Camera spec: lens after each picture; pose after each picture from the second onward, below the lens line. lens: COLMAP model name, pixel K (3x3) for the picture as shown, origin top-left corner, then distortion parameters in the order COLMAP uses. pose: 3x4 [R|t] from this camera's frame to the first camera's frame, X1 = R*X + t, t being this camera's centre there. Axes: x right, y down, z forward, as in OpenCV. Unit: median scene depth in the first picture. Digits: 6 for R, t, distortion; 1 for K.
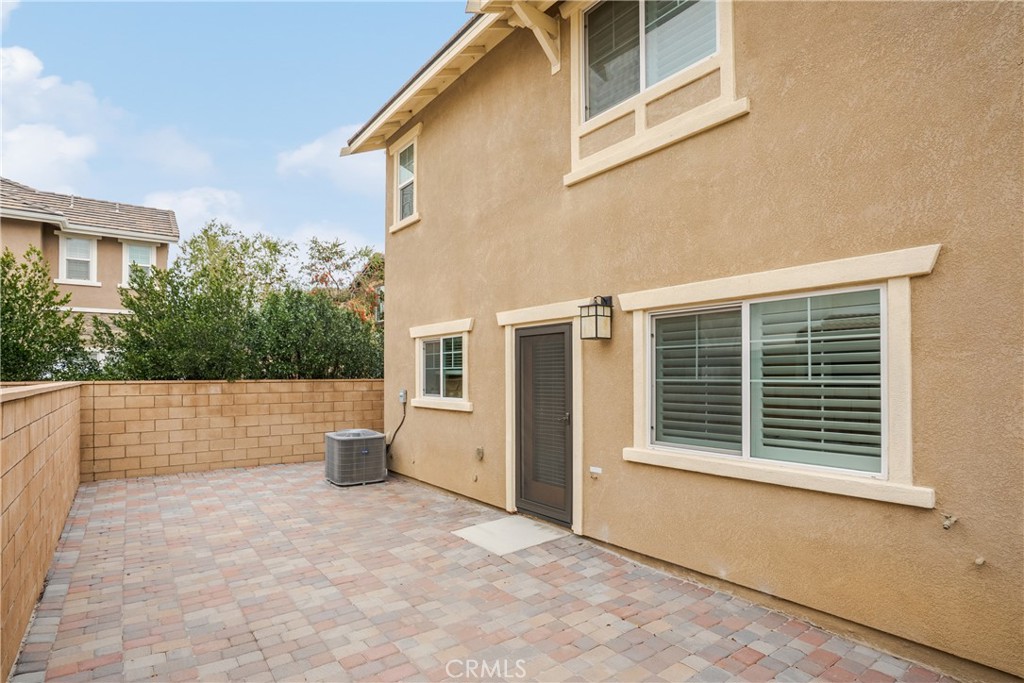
lens RADIAL K [[526.1, 0, 501.6], [0, 526.1, 370.0], [0, 0, 1]] dist [-0.027029, 0.002546]
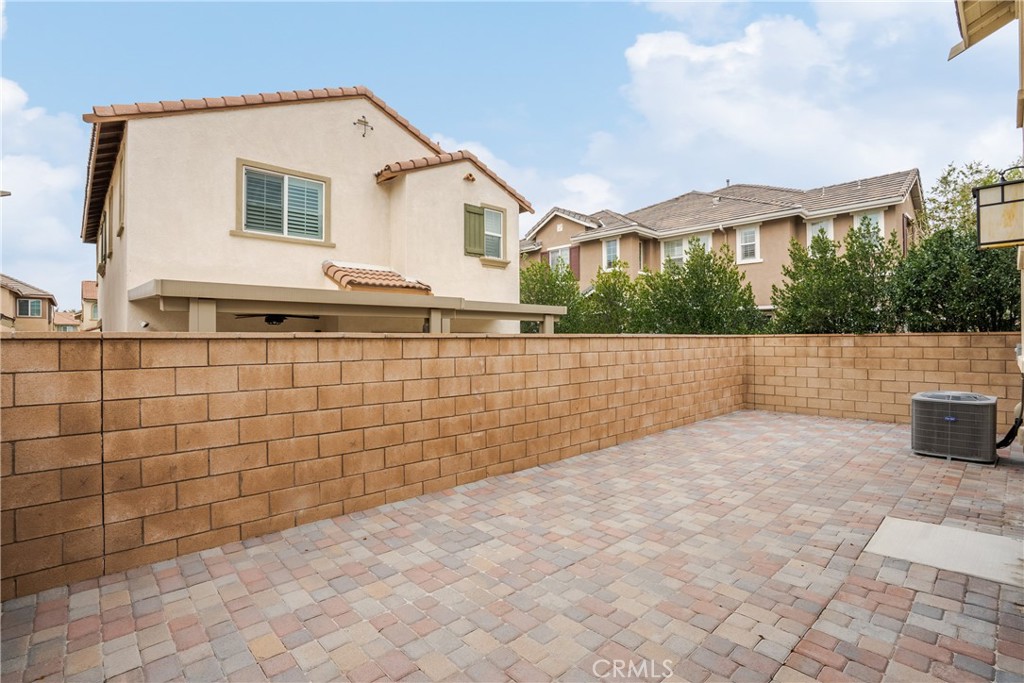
lens RADIAL K [[468.6, 0, 512.8], [0, 468.6, 337.1], [0, 0, 1]] dist [-0.003413, 0.000547]
pose [[0.140274, -0.001494, -0.990112, 0.356267], [0.012904, 0.999917, 0.000320, 0.021611], [0.990029, -0.012821, 0.140281, 0.239678]]
